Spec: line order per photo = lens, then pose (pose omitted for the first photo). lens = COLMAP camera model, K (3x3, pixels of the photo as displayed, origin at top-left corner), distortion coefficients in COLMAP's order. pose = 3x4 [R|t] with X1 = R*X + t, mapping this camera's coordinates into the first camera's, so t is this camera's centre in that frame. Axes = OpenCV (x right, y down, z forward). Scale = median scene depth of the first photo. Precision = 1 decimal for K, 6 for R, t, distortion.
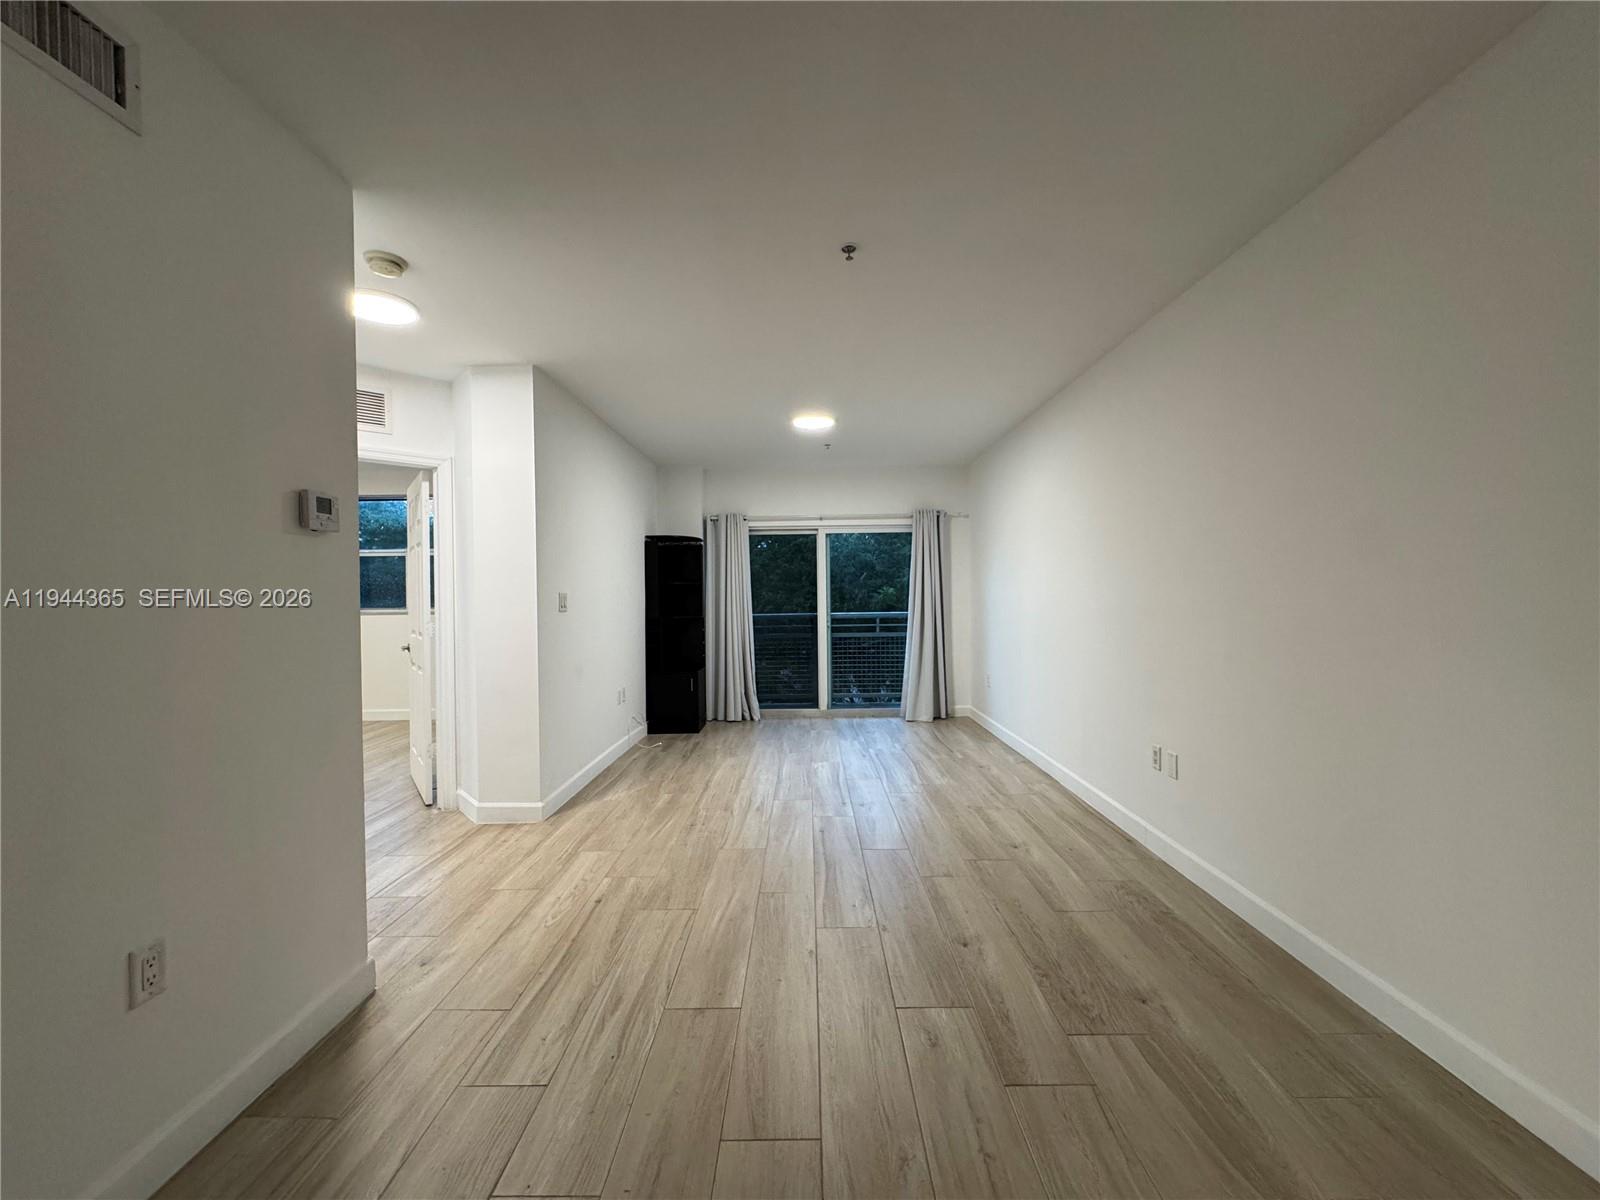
lens RADIAL K [[637.3, 0, 802.8], [0, 637.3, 600.4], [0, 0, 1]] dist [-0.001084, 0.000045]
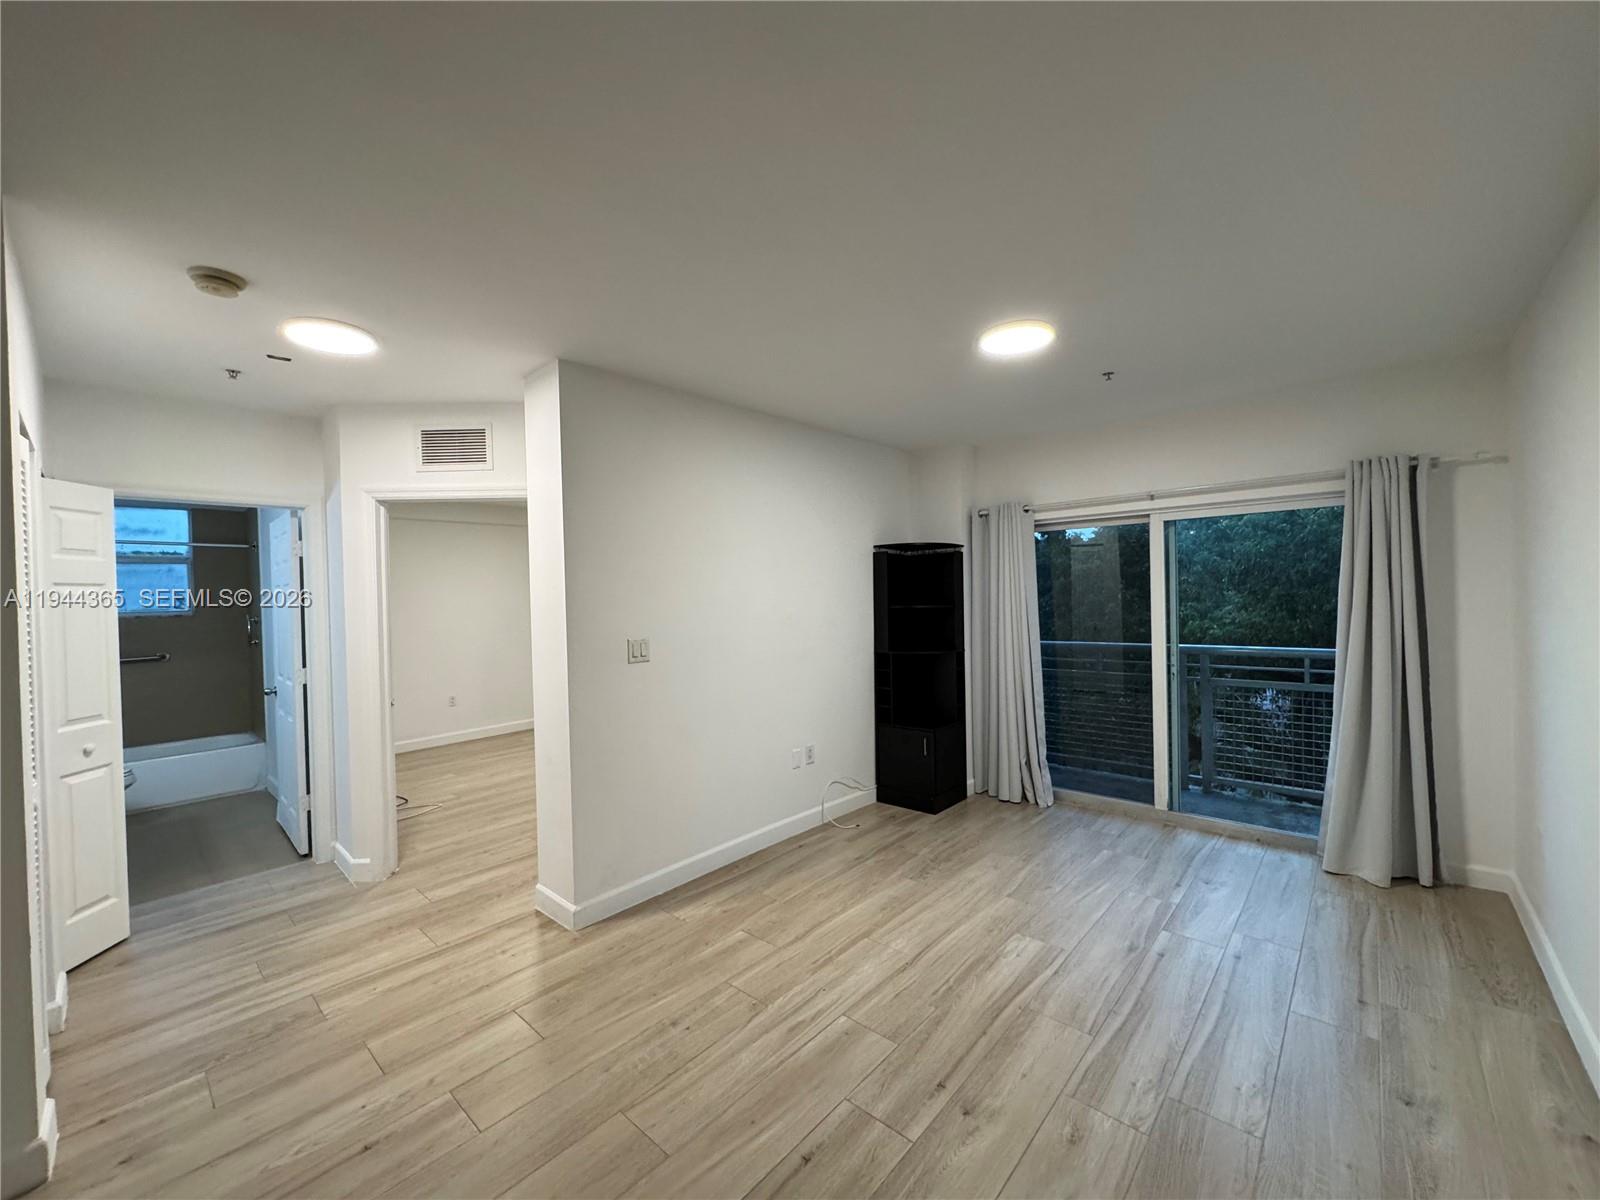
lens RADIAL K [[637.3, 0, 801.8], [0, 637.3, 601.0], [0, 0, 1]] dist [-0.001084, 0.000045]
pose [[0.751239, 0.002598, -0.660025, 0.192752], [0.008035, 0.999882, 0.013082, -0.043291], [0.659981, -0.015131, 0.751130, 0.344062]]
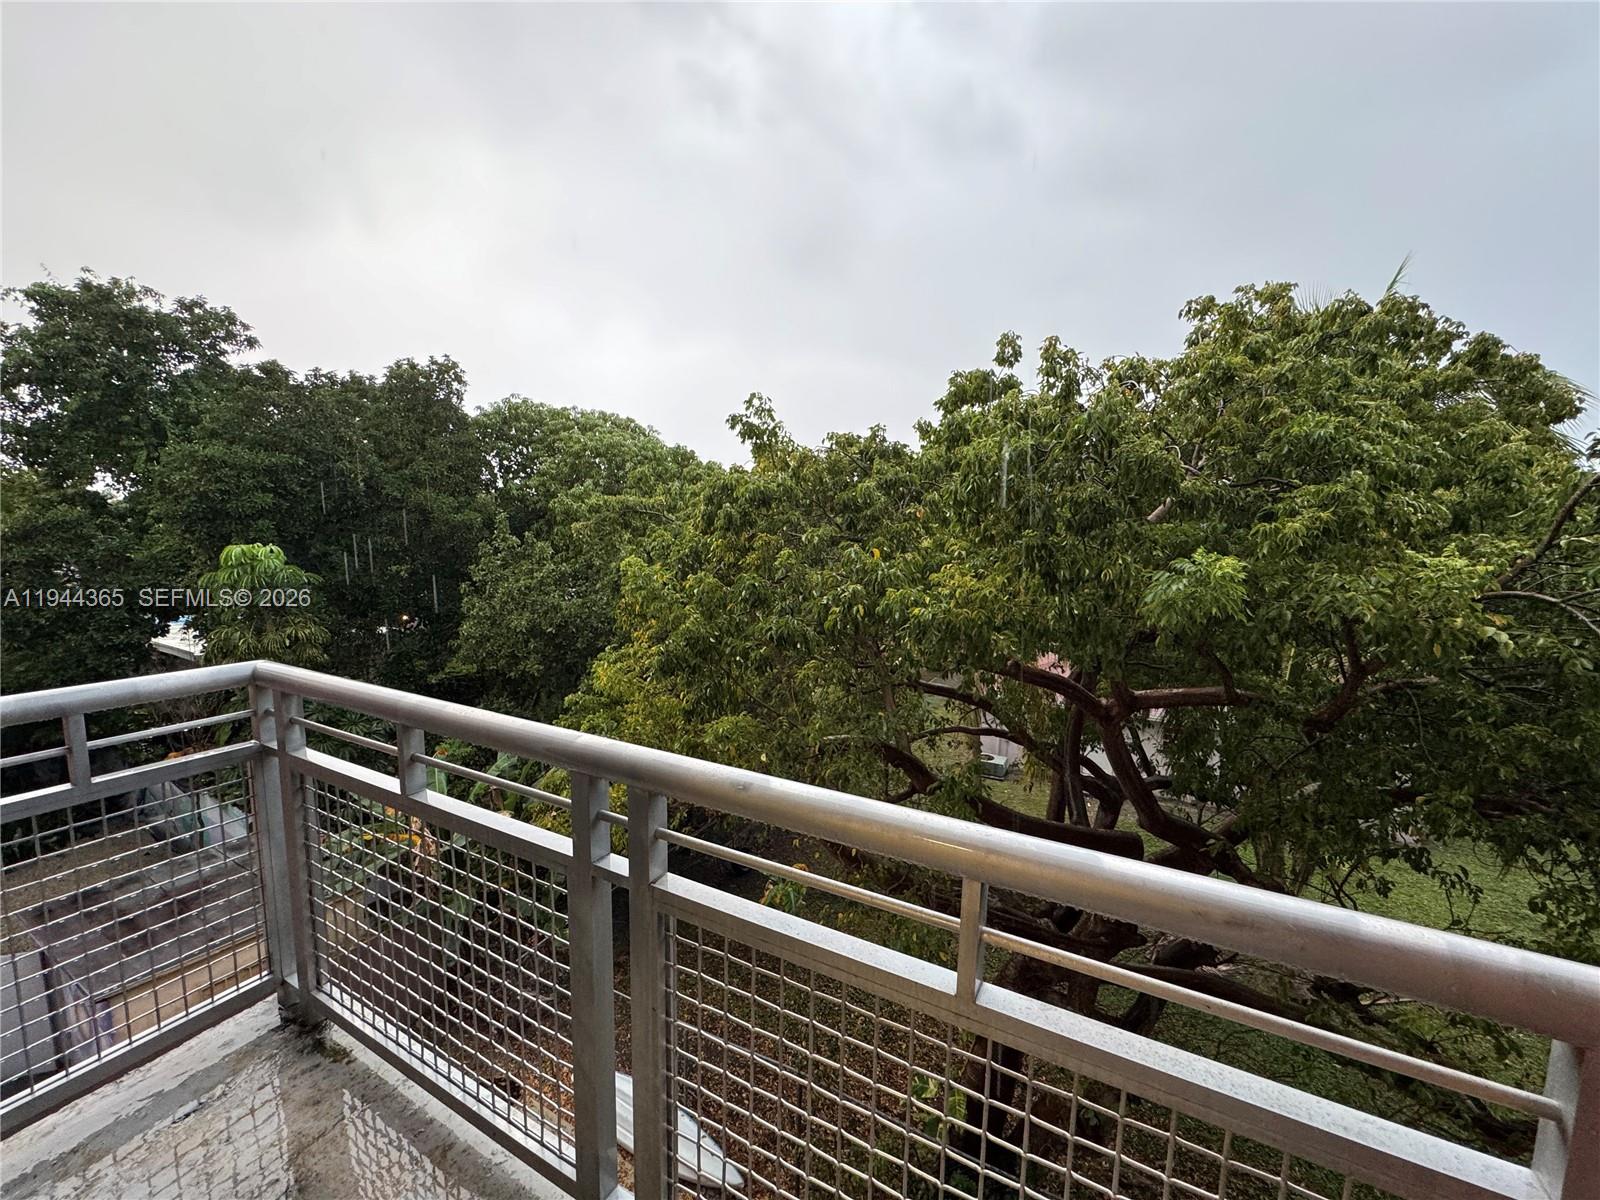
lens RADIAL K [[637.3, 0, 797.4], [0, 637.3, 597.4], [0, 0, 1]] dist [-0.001084, 0.000045]
pose [[0.877774, 0.079337, -0.472461, 0.176526], [-0.026871, 0.992793, 0.116790, -0.047359], [0.478321, -0.089819, 0.873580, 1.109685]]
